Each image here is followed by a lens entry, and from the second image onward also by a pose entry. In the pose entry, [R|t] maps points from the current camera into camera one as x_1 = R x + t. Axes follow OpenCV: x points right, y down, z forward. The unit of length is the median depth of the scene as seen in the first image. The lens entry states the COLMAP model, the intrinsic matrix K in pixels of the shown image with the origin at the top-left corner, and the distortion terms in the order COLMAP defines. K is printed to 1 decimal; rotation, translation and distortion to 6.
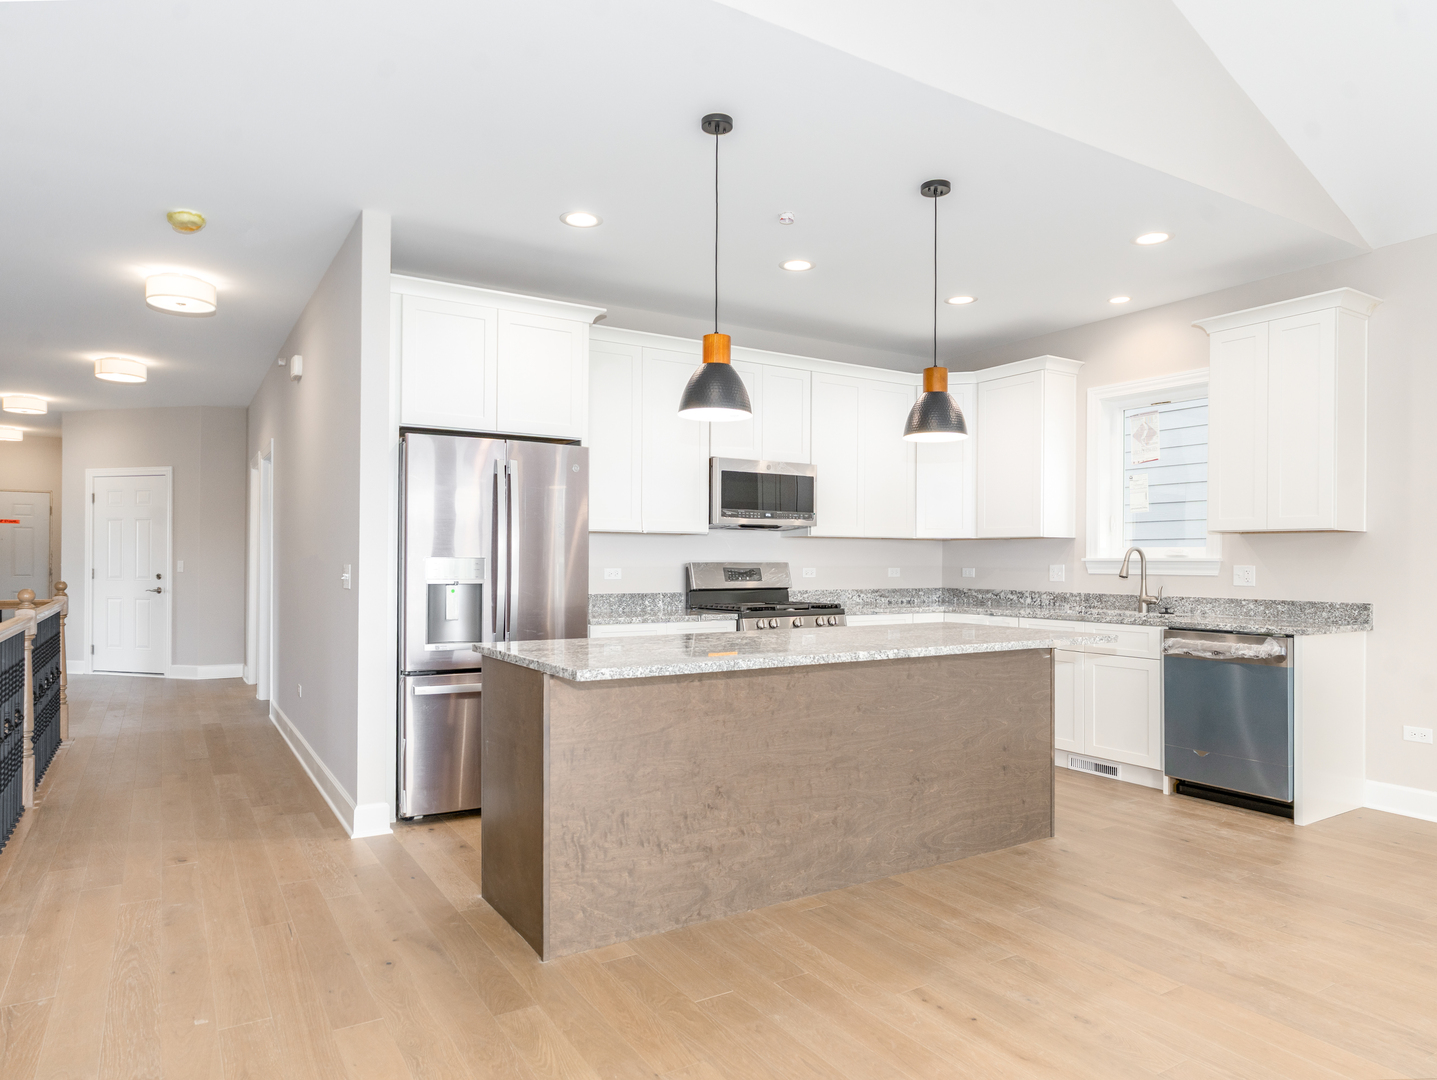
lens RADIAL K [[897.7, 0, 718.5], [0, 897.7, 540.0], [0, 0, 1]] dist [0.000160, -0.000672]
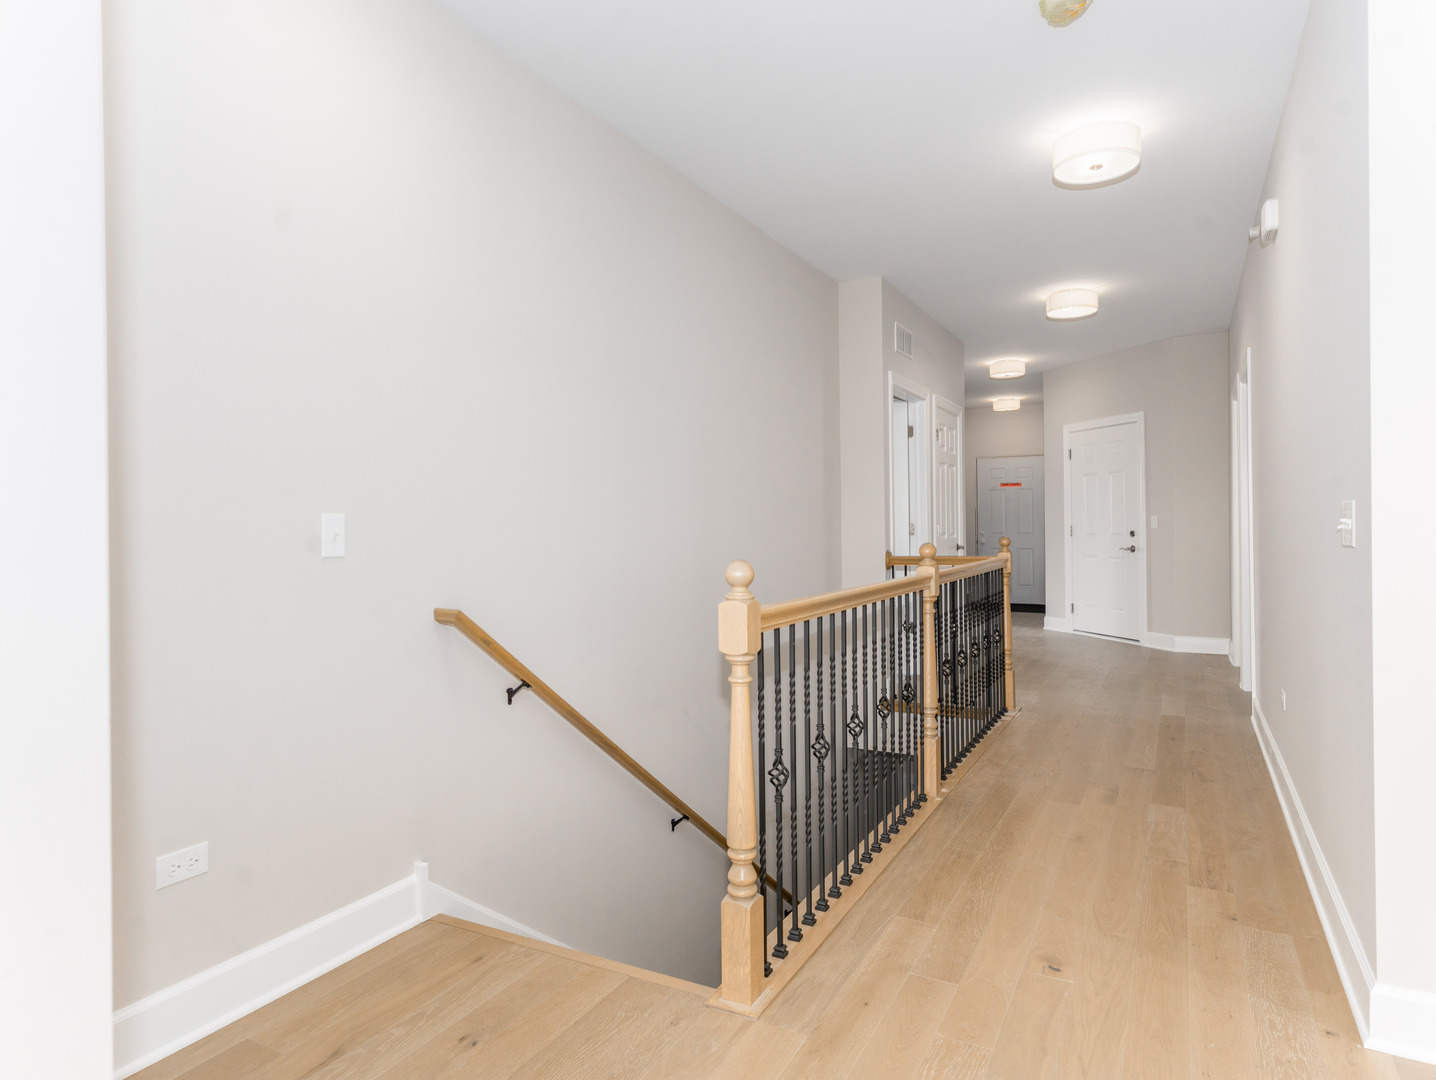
lens RADIAL K [[848.0, 0, 717.7], [0, 848.0, 532.7], [0, 0, 1]] dist [0.005059, -0.002124]
pose [[0.489705, -0.003501, -0.871881, -0.121017], [0.033706, 0.999320, 0.014919, 0.019796], [0.871236, -0.036693, 0.489491, 0.328112]]
